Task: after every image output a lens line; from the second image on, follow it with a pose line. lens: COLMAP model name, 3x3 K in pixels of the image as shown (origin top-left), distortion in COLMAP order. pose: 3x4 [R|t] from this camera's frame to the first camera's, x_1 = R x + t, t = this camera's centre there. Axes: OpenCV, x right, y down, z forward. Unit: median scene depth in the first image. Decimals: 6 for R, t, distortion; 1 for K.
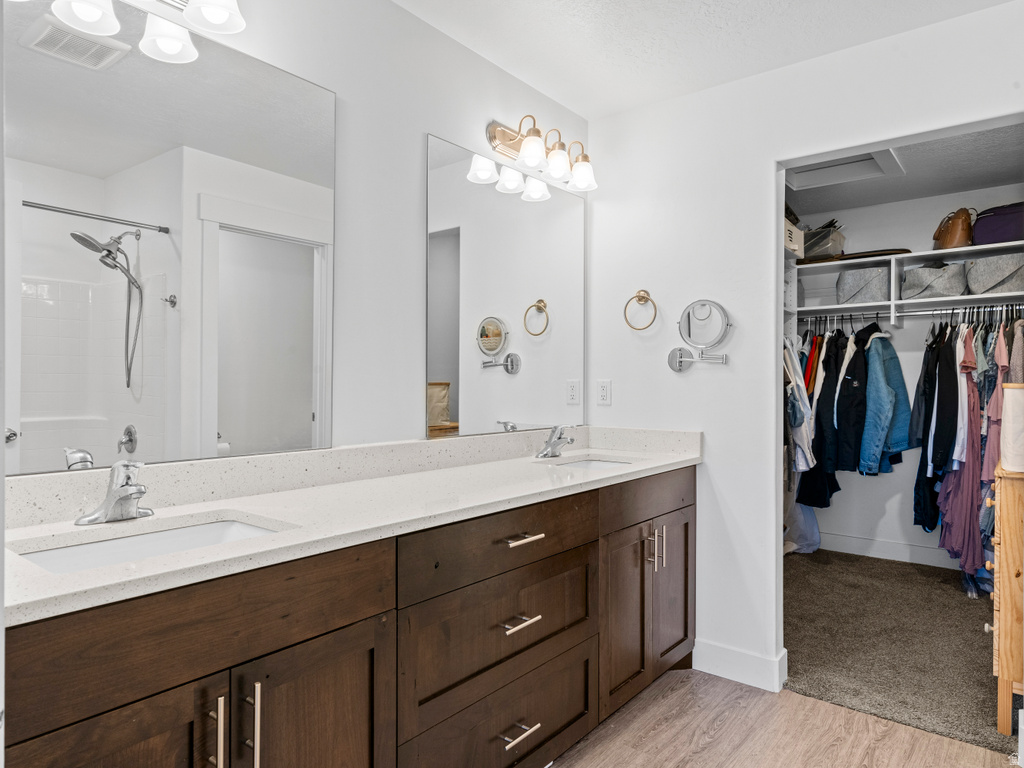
lens RADIAL K [[649.9, 0, 510.1], [0, 649.9, 387.8], [0, 0, 1]] dist [0.001687, 0.004986]
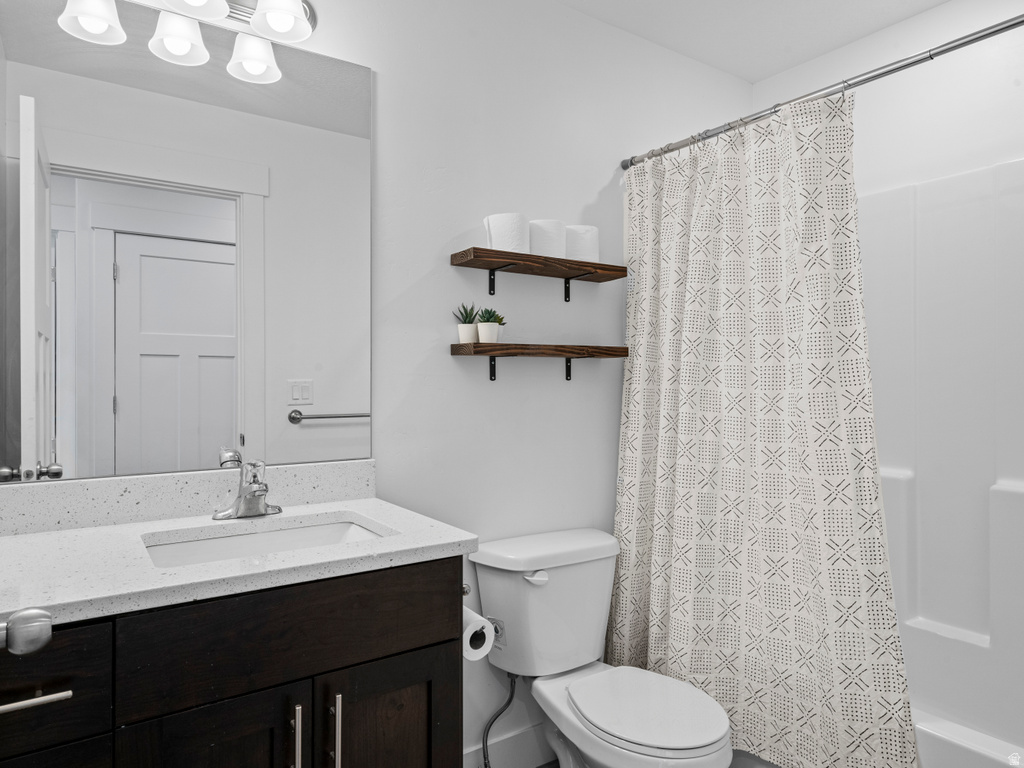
lens RADIAL K [[607.1, 0, 513.1], [0, 607.1, 378.5], [0, 0, 1]] dist [0.006637, 0.002290]
pose [[0.945536, -0.014095, -0.325213, 0.148668], [0.007119, 0.999719, -0.022630, 0.000449], [0.325441, 0.019082, 0.945370, 0.190793]]
